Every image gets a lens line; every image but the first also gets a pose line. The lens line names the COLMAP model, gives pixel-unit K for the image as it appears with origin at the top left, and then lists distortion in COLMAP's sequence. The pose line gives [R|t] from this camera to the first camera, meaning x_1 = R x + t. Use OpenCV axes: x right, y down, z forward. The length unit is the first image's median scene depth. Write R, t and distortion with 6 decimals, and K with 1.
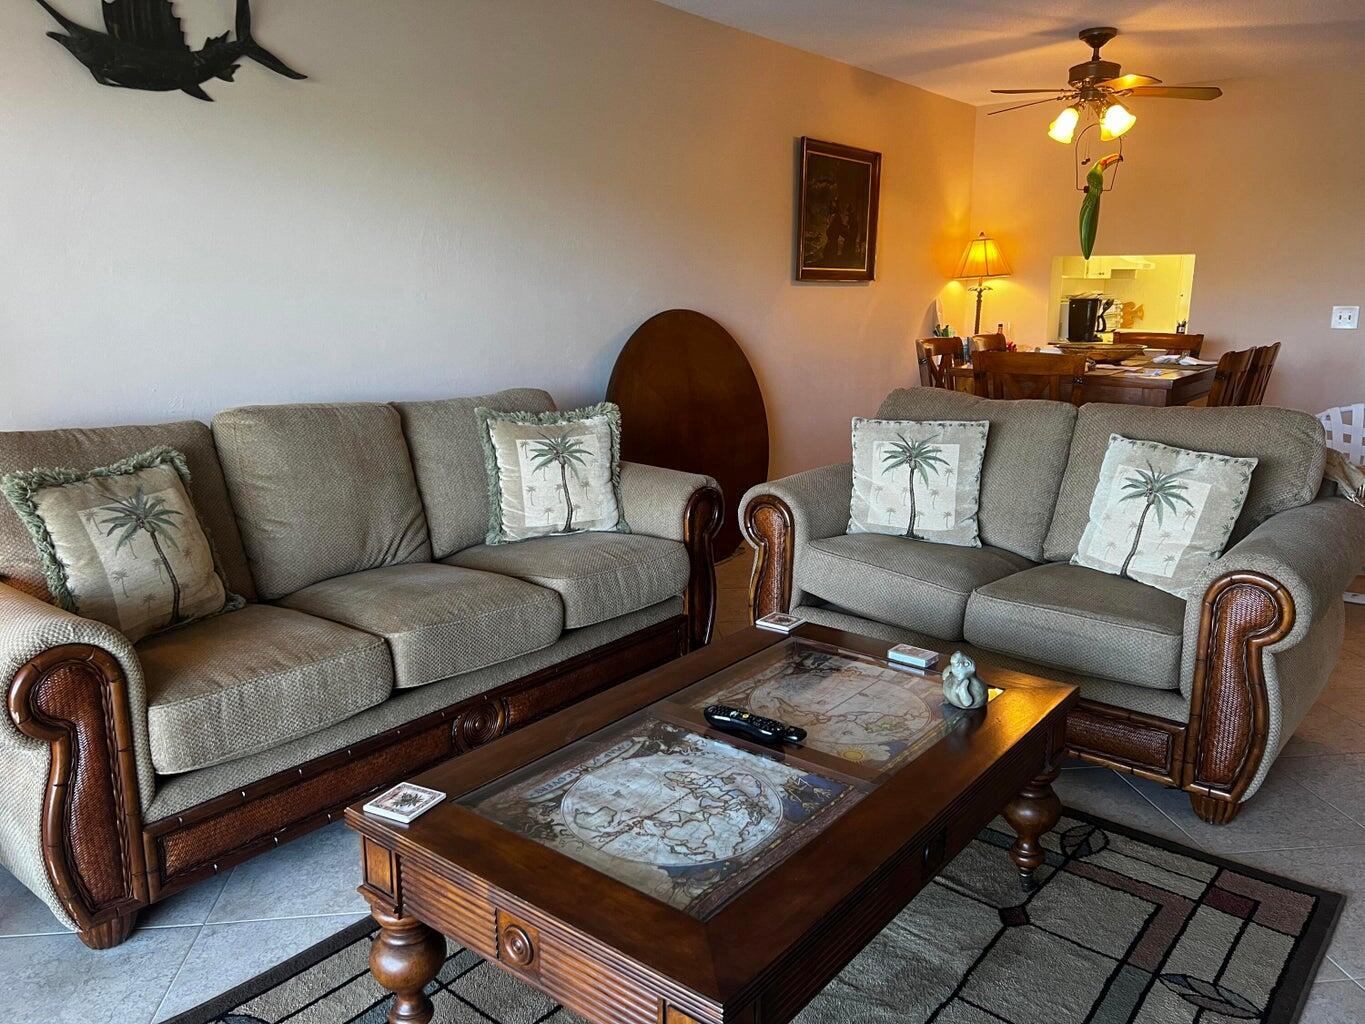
lens RADIAL K [[1030.8, 0, 673.9], [0, 1030.8, 516.7], [0, 0, 1]] dist [0.052583, -0.053150]
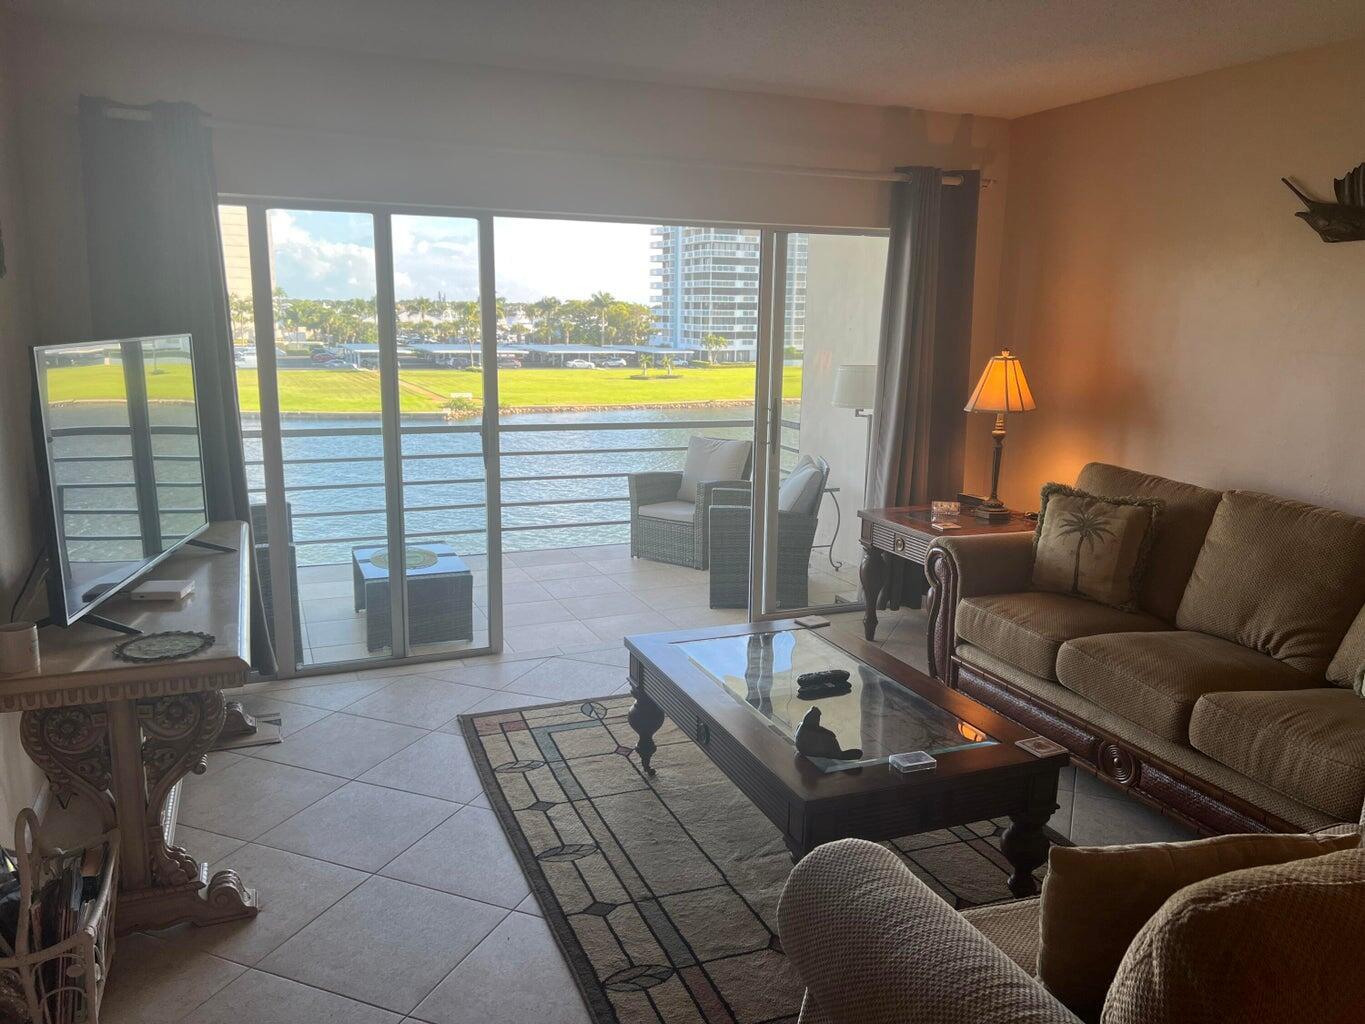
lens RADIAL K [[1030.8, 0, 673.9], [0, 1030.8, 516.7], [0, 0, 1]] dist [0.052583, -0.053150]
pose [[-0.491795, 0.165856, -0.854769, 1.043658], [-0.204381, 0.932274, 0.298486, -0.319264], [0.846384, 0.321493, -0.424590, 0.980545]]
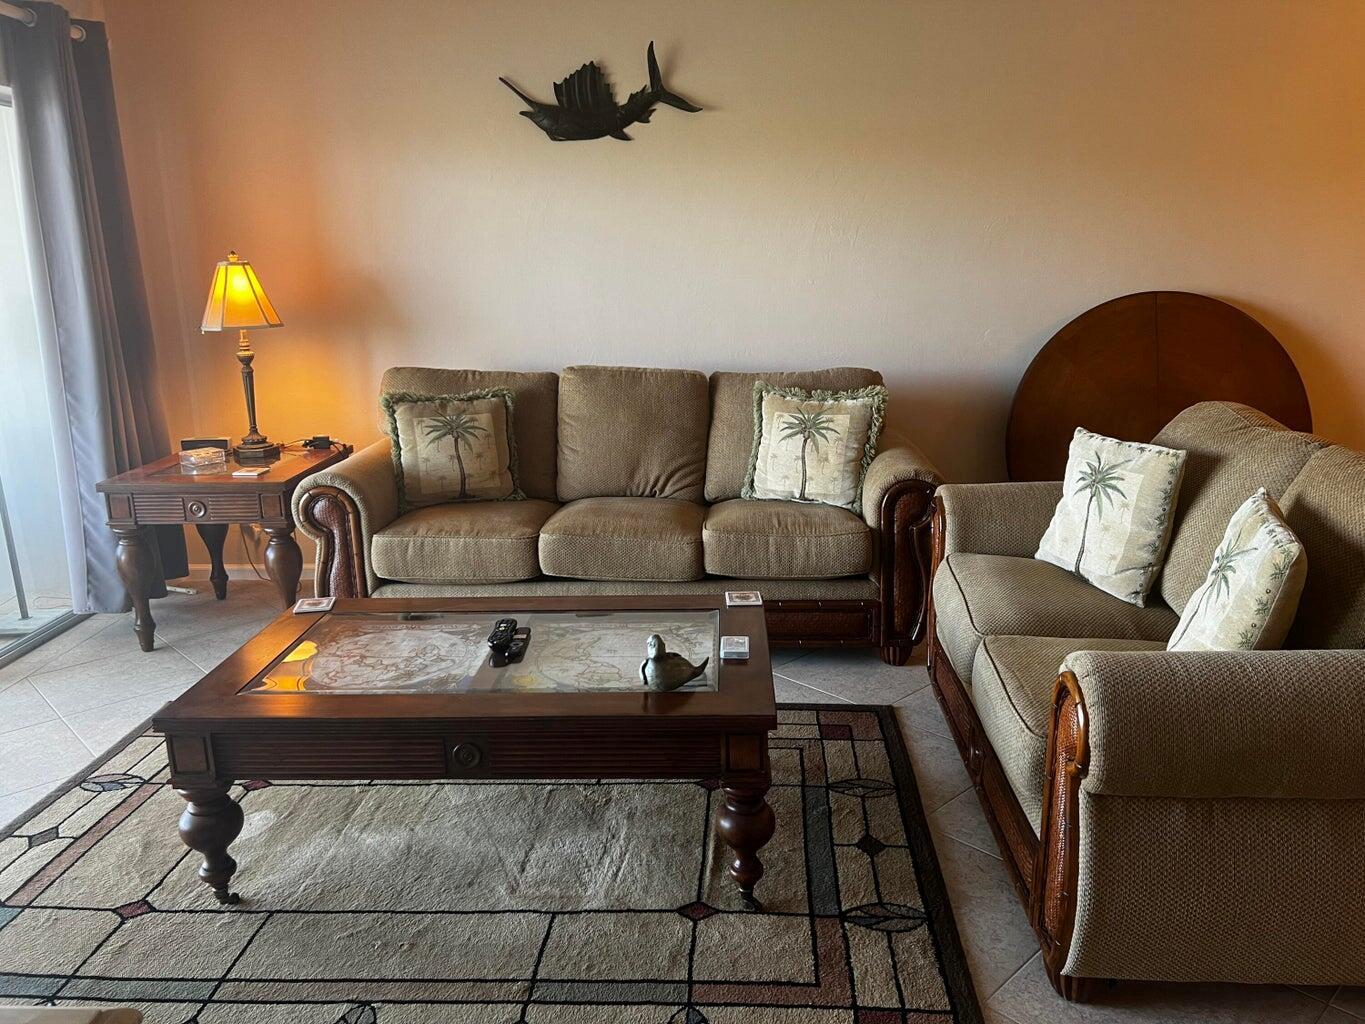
lens RADIAL K [[1033.8, 0, 685.7], [0, 1033.8, 513.7], [0, 0, 1]] dist [0.096292, -0.135772]
pose [[0.598264, 0.183040, -0.780113, 0.827112], [-0.158936, 0.981324, 0.108364, -0.085190], [0.785379, 0.059158, 0.616182, 0.264472]]
